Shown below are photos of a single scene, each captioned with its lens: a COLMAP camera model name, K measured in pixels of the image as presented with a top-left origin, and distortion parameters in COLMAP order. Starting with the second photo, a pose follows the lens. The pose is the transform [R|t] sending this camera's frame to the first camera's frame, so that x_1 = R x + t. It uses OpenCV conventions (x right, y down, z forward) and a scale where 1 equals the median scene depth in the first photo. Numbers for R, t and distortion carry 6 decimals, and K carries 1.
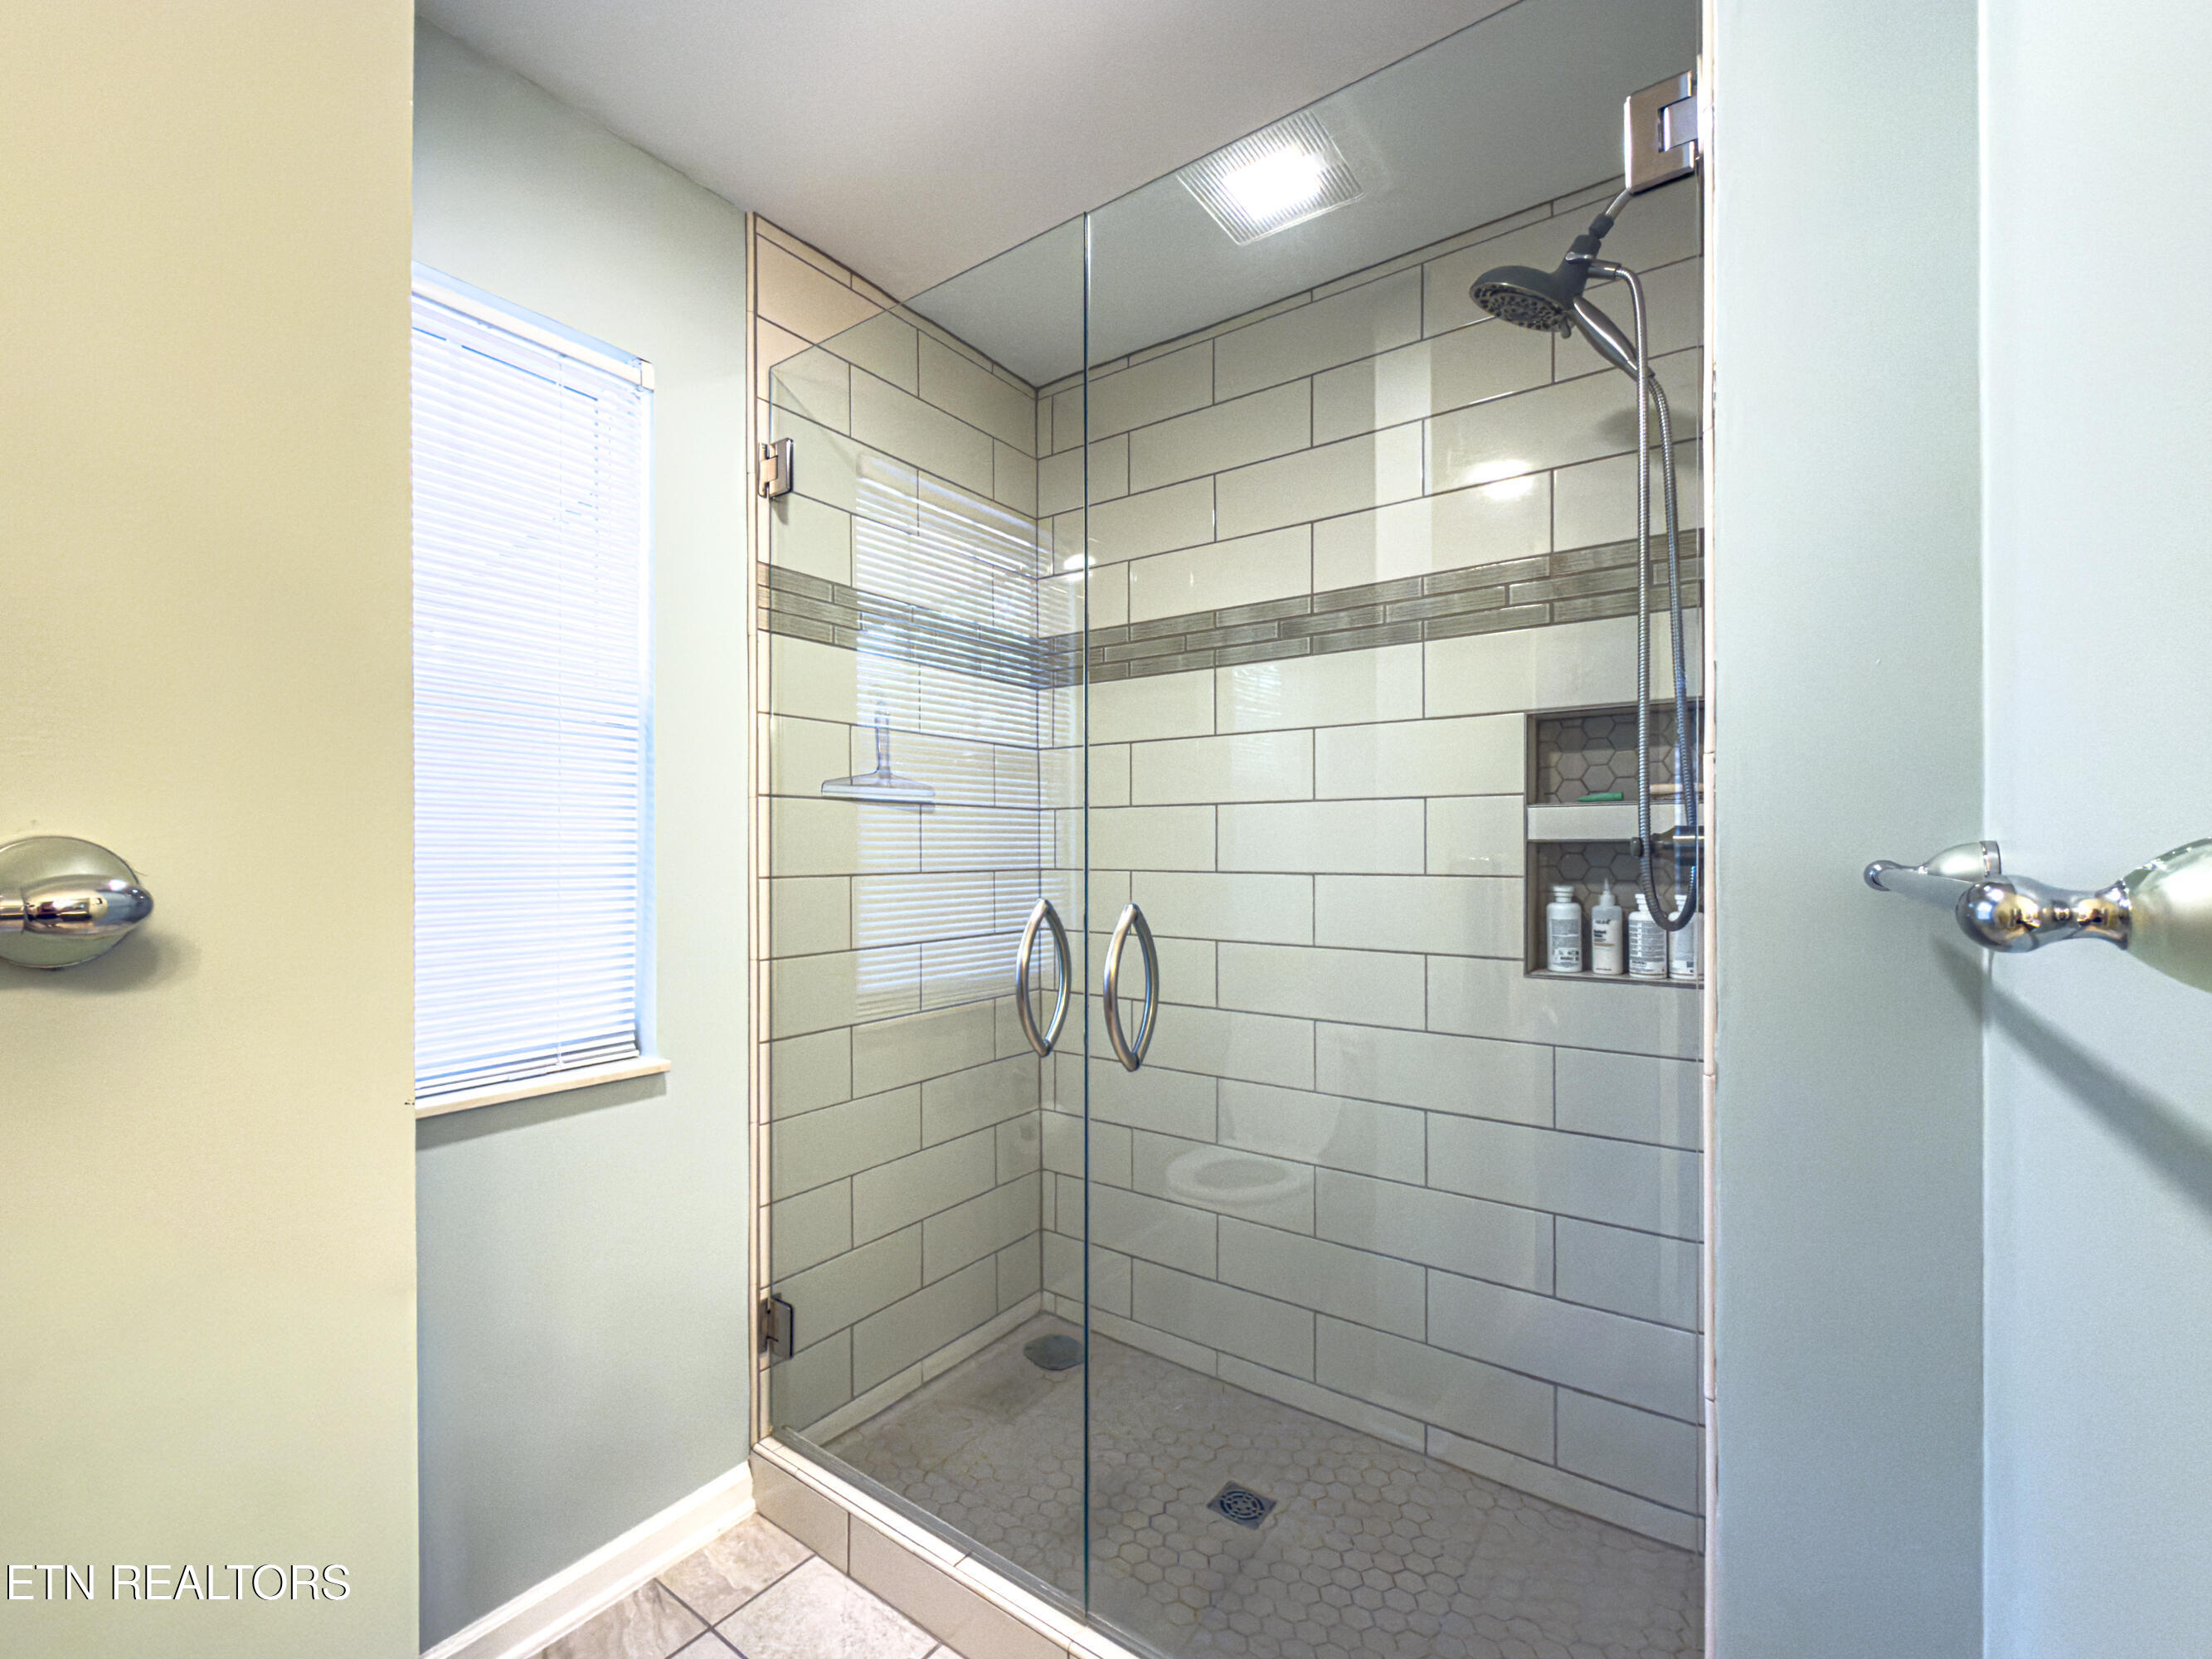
lens RADIAL K [[946.1, 0, 1098.1], [0, 946.1, 831.9], [0, 0, 1]] dist [0.008913, 0.000220]
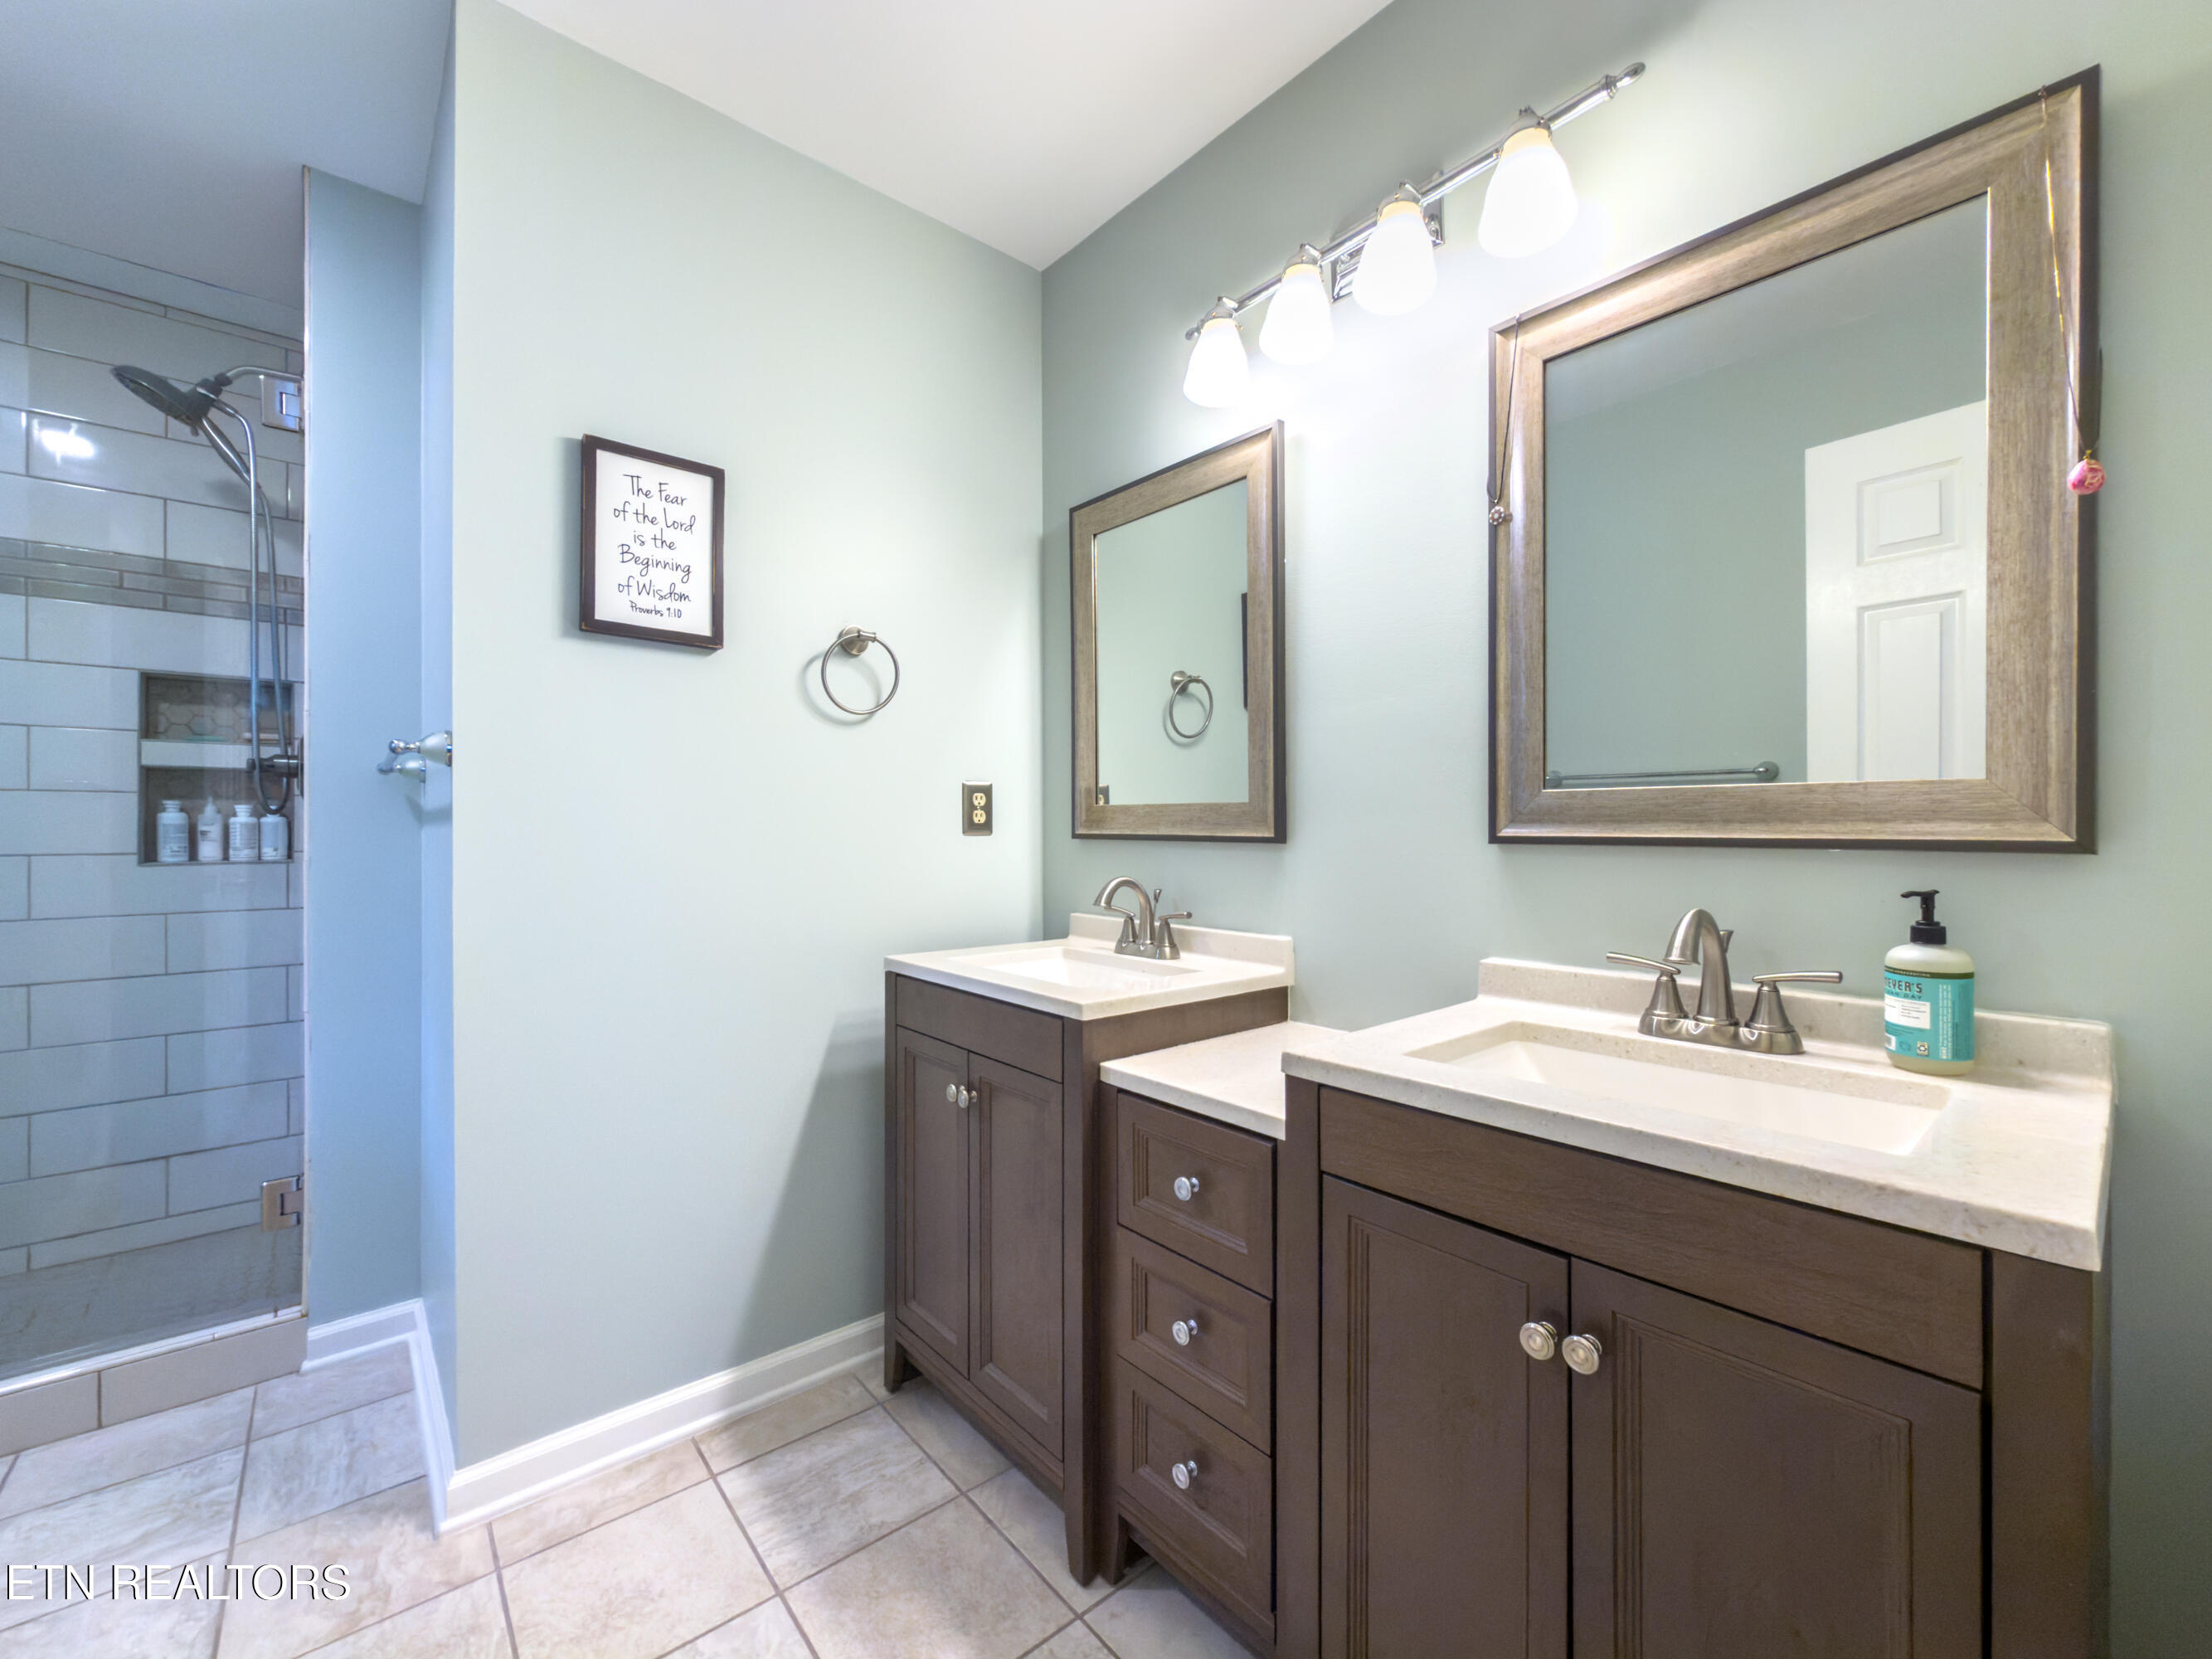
lens RADIAL K [[946.1, 0, 1098.1], [0, 946.1, 831.9], [0, 0, 1]] dist [0.008913, 0.000220]
pose [[0.259016, -0.002502, 0.965870, -0.515077], [-0.010227, 0.999933, 0.005332, 0.083692], [-0.965819, -0.011259, 0.258973, -0.680059]]
